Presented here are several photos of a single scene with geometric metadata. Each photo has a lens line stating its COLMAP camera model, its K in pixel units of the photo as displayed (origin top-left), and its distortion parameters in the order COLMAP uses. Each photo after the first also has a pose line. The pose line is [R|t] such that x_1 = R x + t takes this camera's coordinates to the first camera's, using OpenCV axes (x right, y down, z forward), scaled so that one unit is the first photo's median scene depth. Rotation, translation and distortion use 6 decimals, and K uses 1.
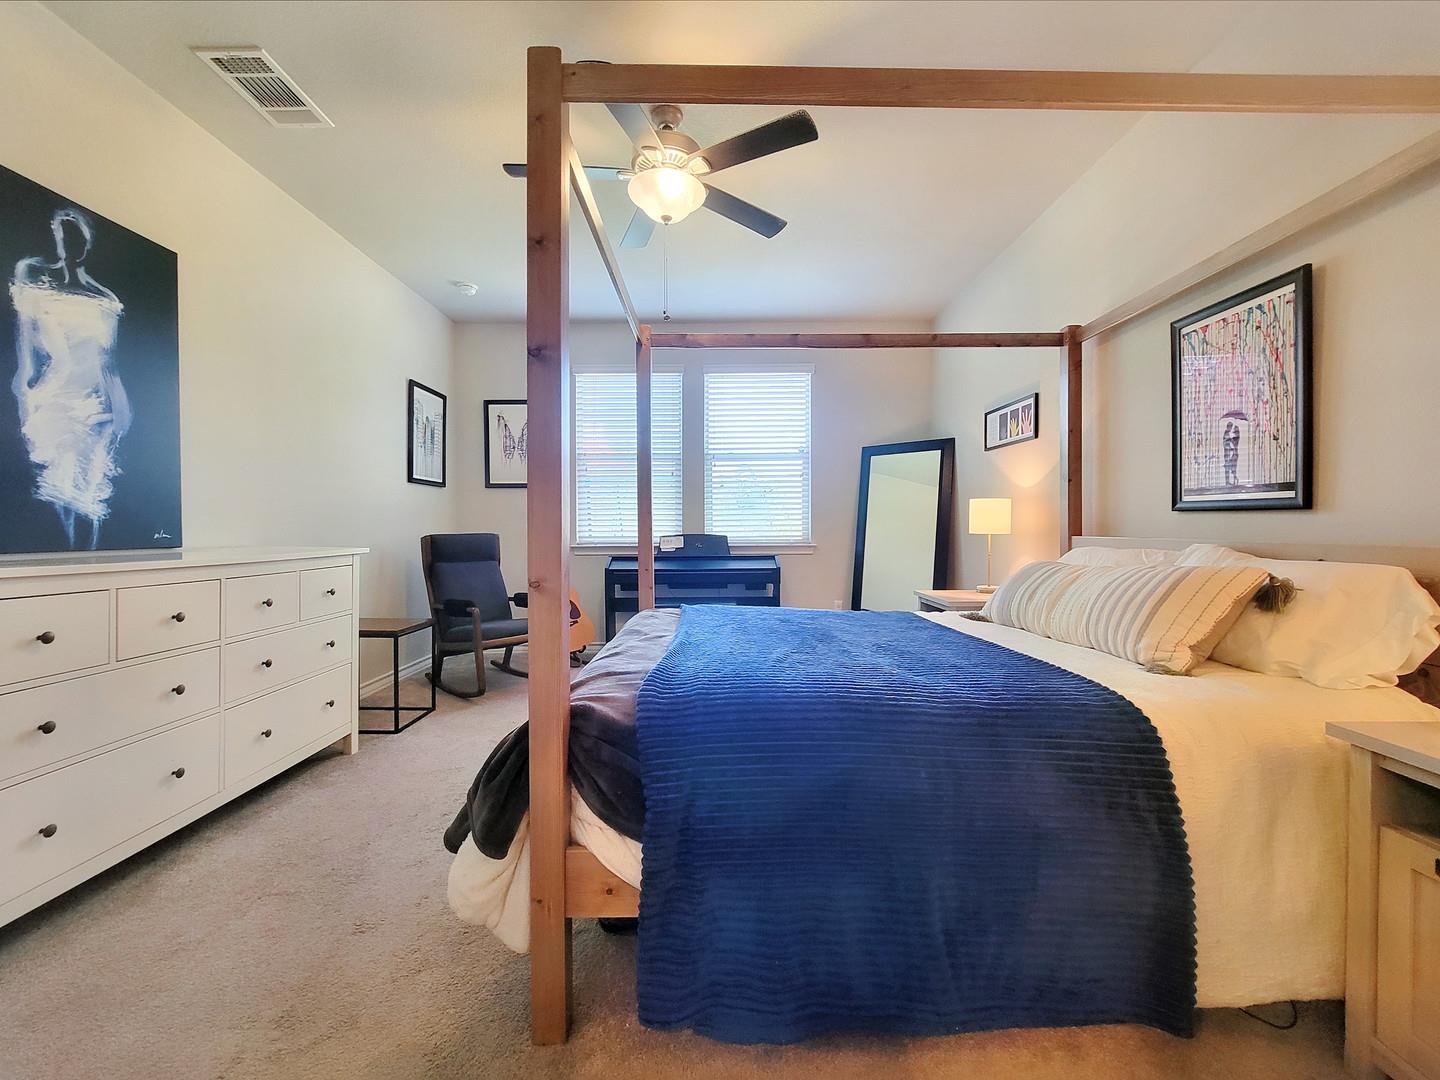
lens RADIAL K [[587.5, 0, 718.4], [0, 587.5, 535.8], [0, 0, 1]] dist [-0.001327, -0.001433]
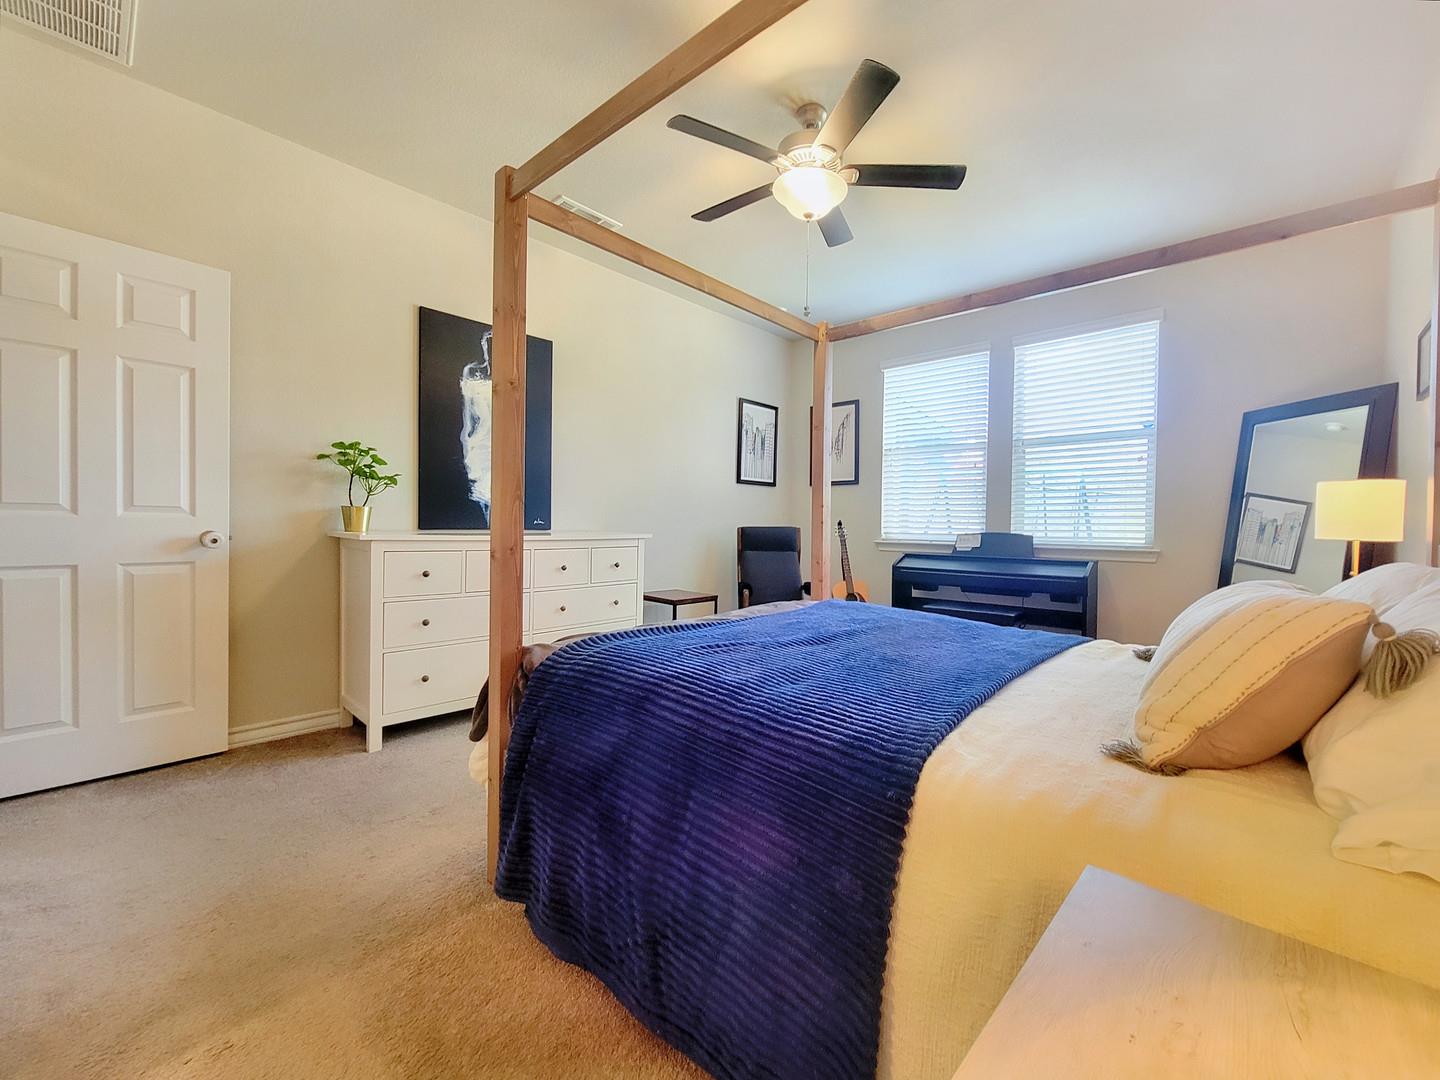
lens RADIAL K [[587.5, 0, 721.6], [0, 587.5, 534.6], [0, 0, 1]] dist [-0.001327, -0.001433]
pose [[0.743847, 0.028129, -0.667758, 0.259021], [-0.026903, 0.999564, 0.012137, 0.000772], [0.667809, 0.008937, 0.744279, 0.079192]]
